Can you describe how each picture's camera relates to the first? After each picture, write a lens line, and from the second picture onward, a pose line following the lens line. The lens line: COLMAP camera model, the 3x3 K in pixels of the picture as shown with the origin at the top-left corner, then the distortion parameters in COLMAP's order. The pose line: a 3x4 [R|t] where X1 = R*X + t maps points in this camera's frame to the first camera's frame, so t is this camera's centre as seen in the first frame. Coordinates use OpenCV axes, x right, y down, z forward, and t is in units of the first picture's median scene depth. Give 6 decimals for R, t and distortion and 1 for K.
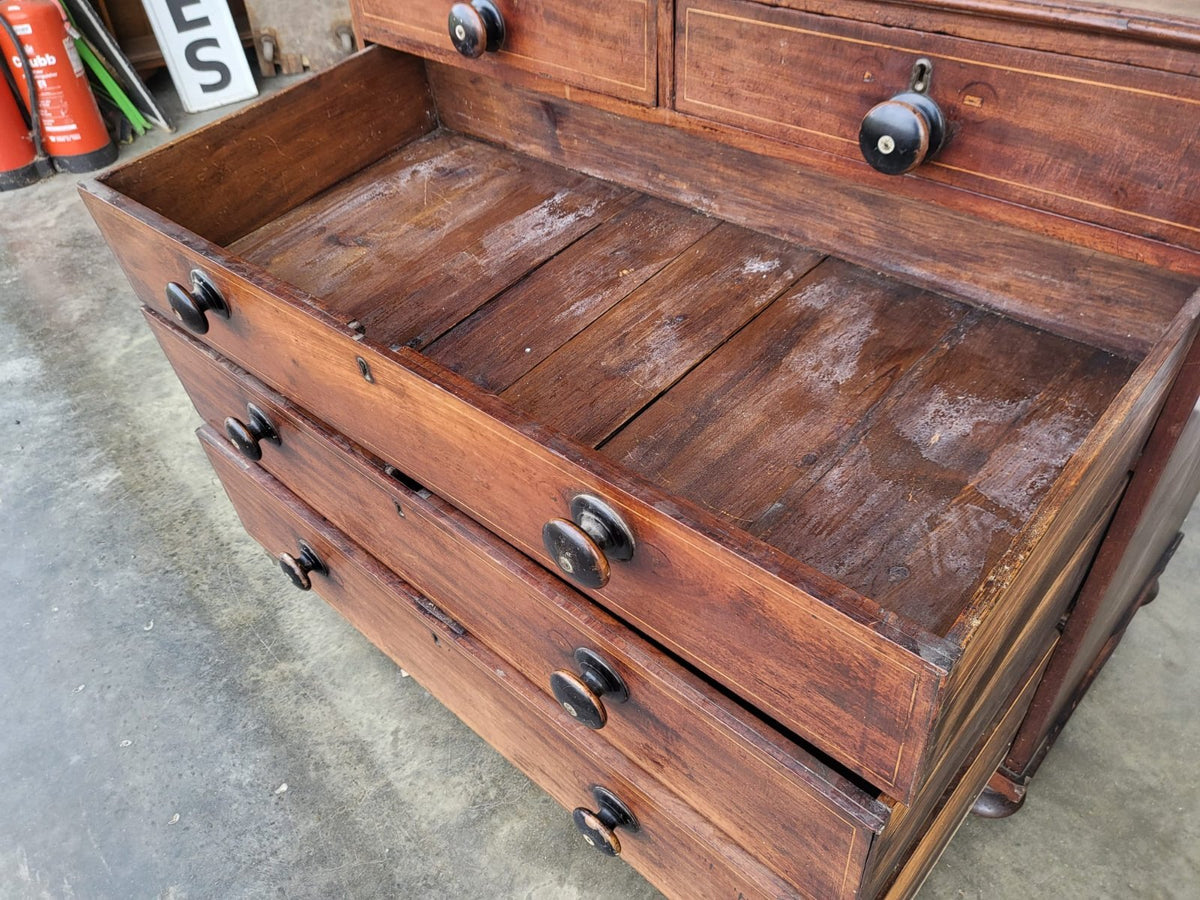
lens RADIAL K [[935.8, 0, 575.3], [0, 935.8, 446.7], [0, 0, 1]] dist [-0.010101, 0.055764]
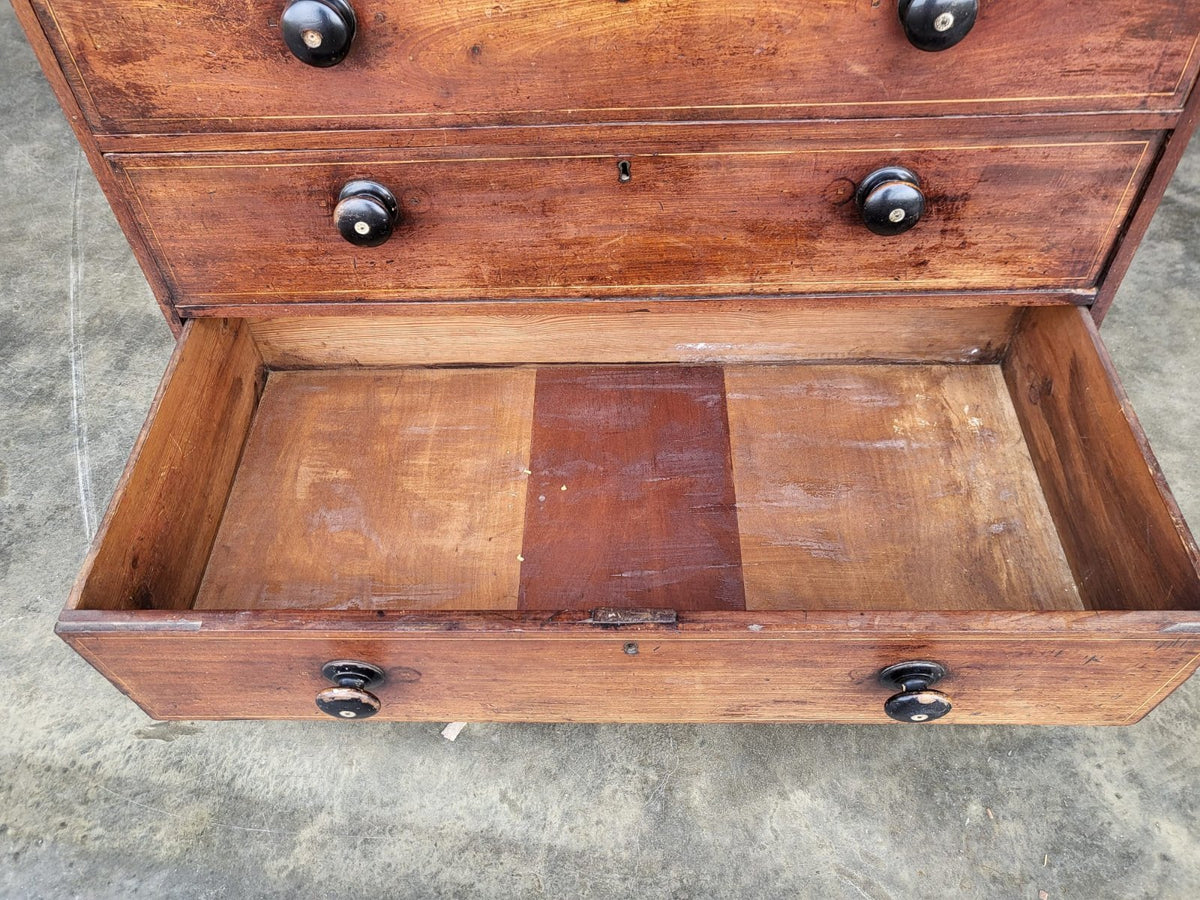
lens RADIAL K [[935.8, 0, 592.9], [0, 935.8, 437.7], [0, 0, 1]] dist [-0.010101, 0.055764]
pose [[0.741439, -0.478756, 0.470172, -0.497066], [0.428486, 0.877022, 0.217330, -0.153543], [-0.516399, 0.040325, 0.855398, 0.337233]]
